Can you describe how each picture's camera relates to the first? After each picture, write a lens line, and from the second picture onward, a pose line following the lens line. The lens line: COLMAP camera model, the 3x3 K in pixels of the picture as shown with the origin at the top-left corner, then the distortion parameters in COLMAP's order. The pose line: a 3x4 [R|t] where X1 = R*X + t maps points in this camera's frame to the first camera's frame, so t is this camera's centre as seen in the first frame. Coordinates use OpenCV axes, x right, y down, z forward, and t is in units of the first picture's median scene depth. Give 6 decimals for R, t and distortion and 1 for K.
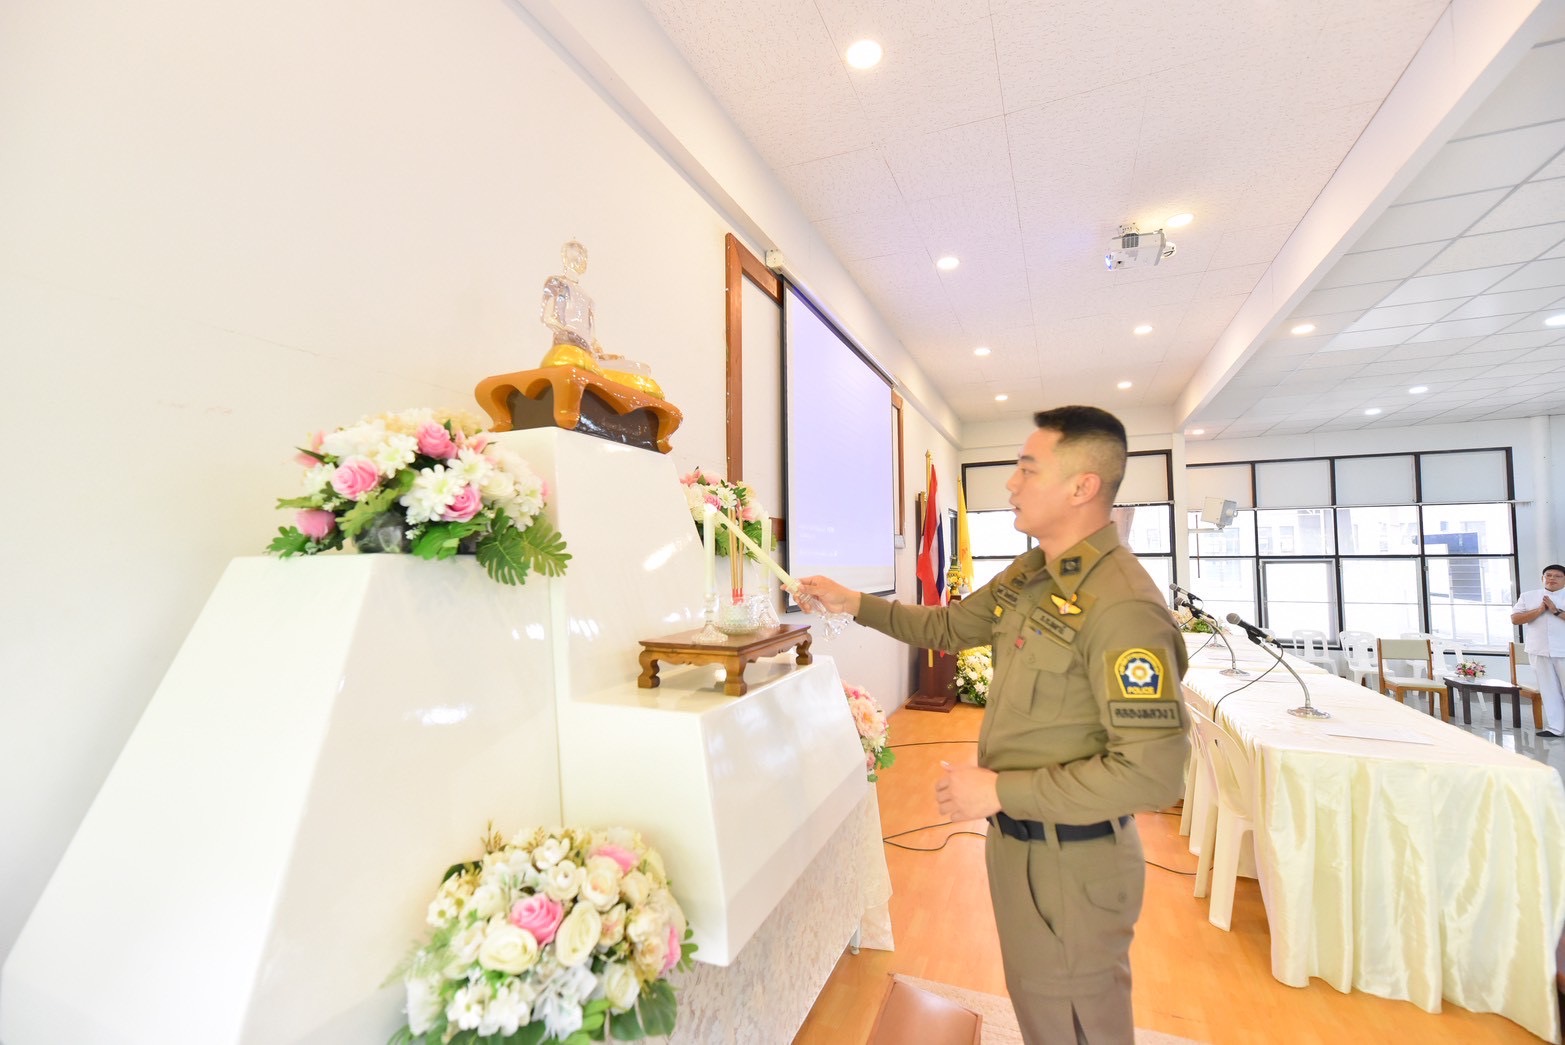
lens RADIAL K [[654.1, 0, 782.5], [0, 654.1, 522.5], [0, 0, 1]] dist [-0.001713, -0.000170]
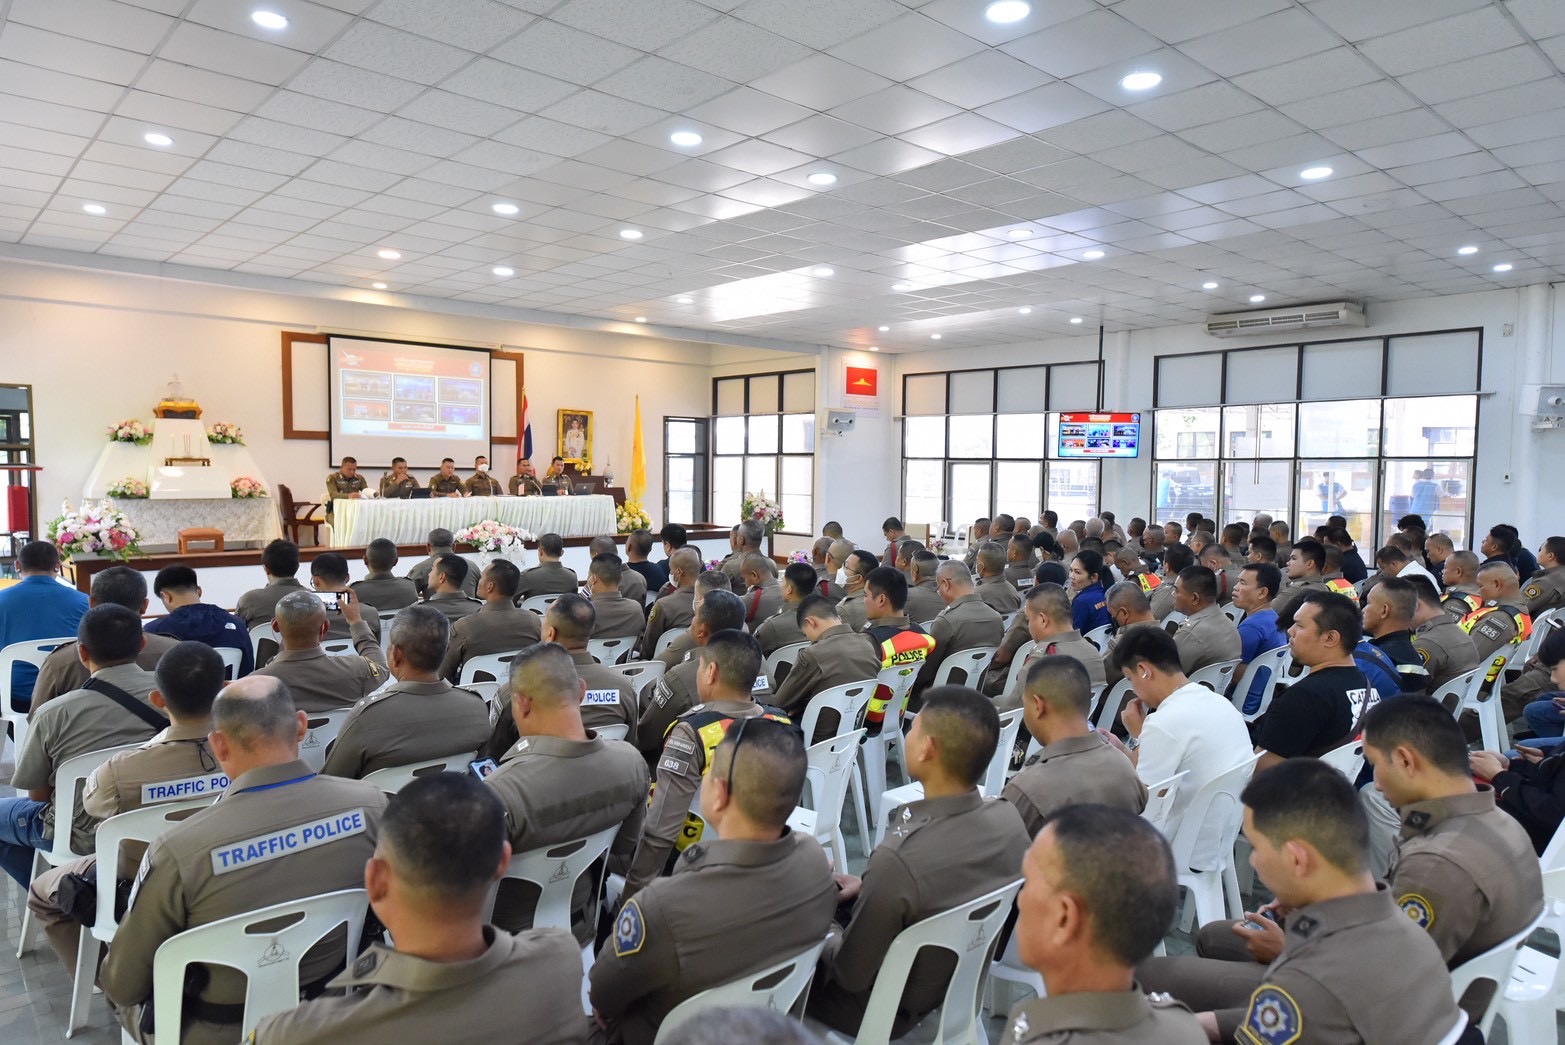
lens RADIAL K [[984.9, 0, 782.5], [0, 984.9, 522.5], [0, 0, 1]] dist [0.002594, -0.000231]
pose [[0.909698, 0.045968, -0.412718, 1.219919], [0.002491, 0.993233, 0.116116, -0.035578], [0.415263, -0.106659, 0.903427, -0.676498]]
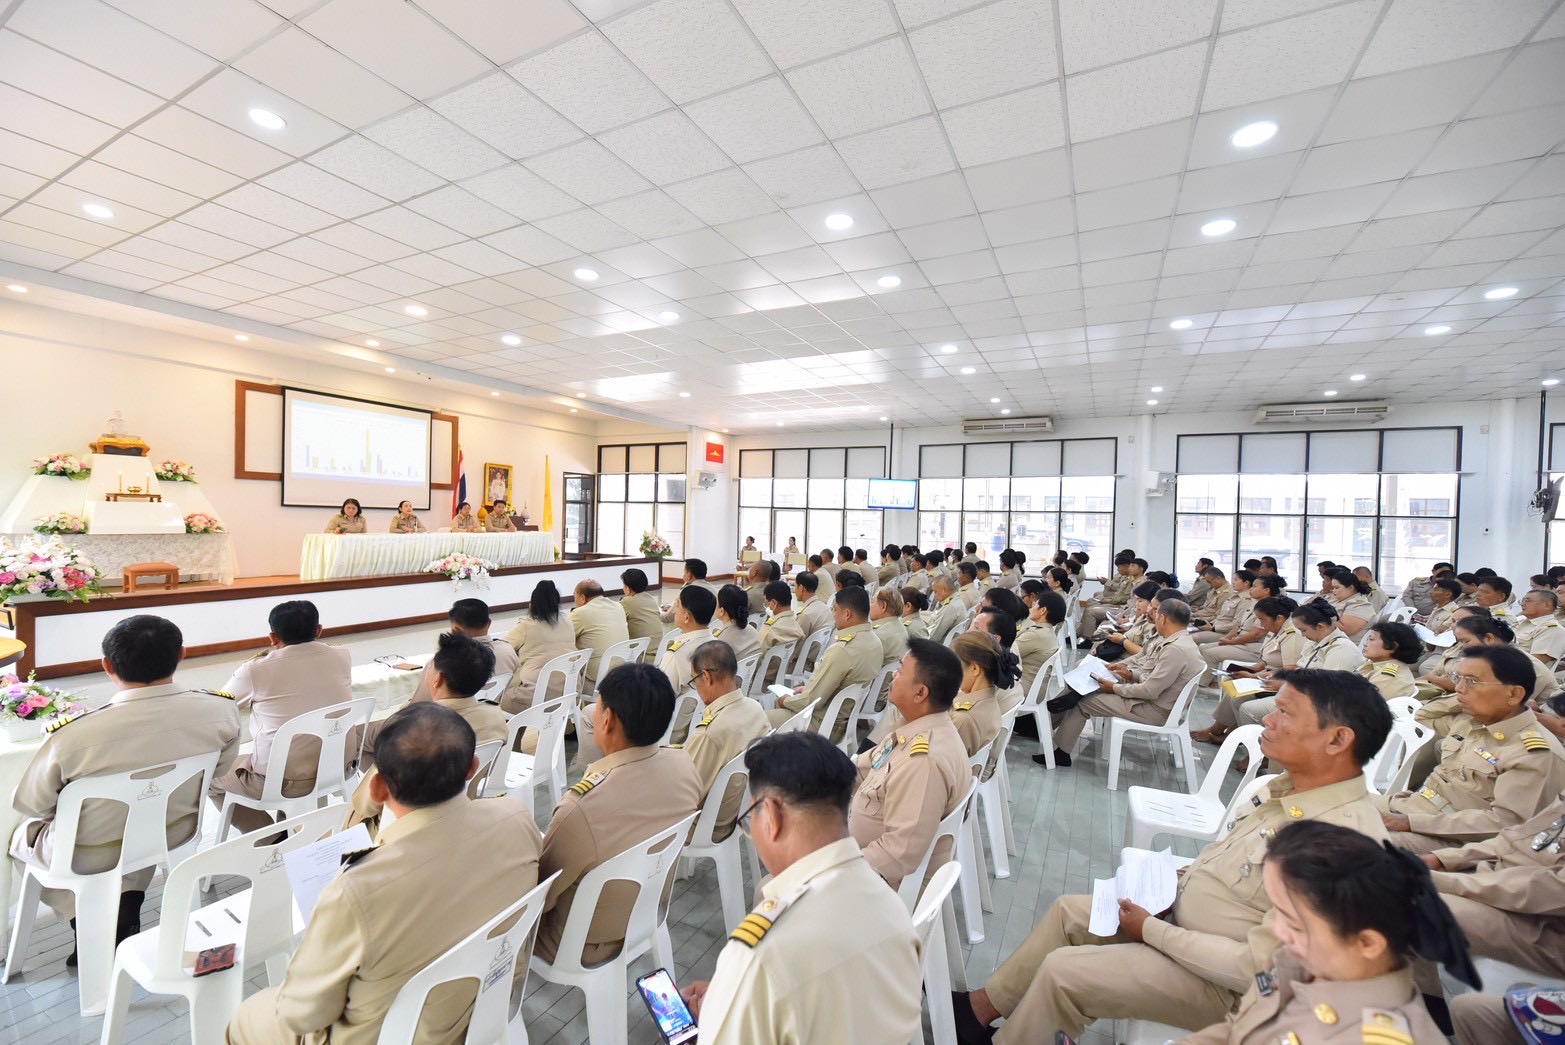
lens RADIAL K [[615.7, 0, 782.5], [0, 615.7, 522.5], [0, 0, 1]] dist [-0.013211, -0.000293]
pose [[0.997154, 0.037470, -0.065423, 0.890980], [-0.032927, 0.997060, 0.069185, -0.017615], [0.067823, -0.066834, 0.995456, -0.570976]]
